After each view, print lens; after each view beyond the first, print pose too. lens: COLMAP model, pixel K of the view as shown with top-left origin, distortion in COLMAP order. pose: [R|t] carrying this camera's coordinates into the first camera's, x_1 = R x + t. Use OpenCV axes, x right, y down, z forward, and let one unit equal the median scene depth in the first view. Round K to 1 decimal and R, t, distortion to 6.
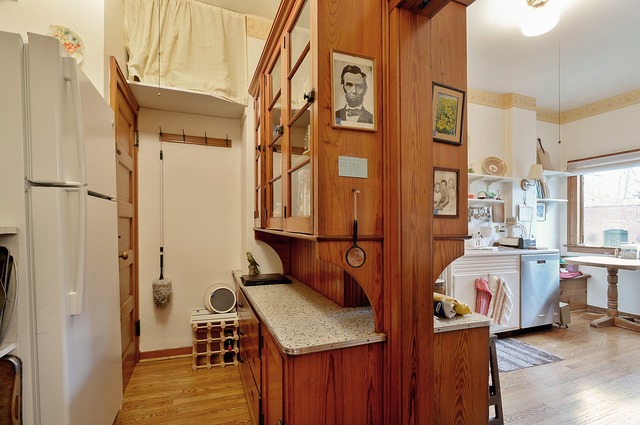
lens RADIAL K [[302.3, 0, 317.3], [0, 302.3, 224.6], [0, 0, 1]] dist [-0.000122, 0.000017]
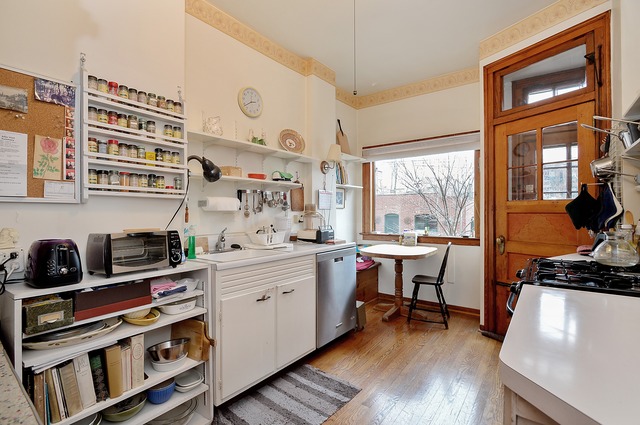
lens RADIAL K [[303.0, 0, 320.0], [0, 303.0, 212.5], [0, 0, 1]] dist [-0.000192, -0.000030]
pose [[0.849909, -0.009434, 0.526846, 0.223933], [0.004172, 0.999929, 0.011175, -0.012049], [-0.526914, -0.007300, 0.849888, 0.276574]]
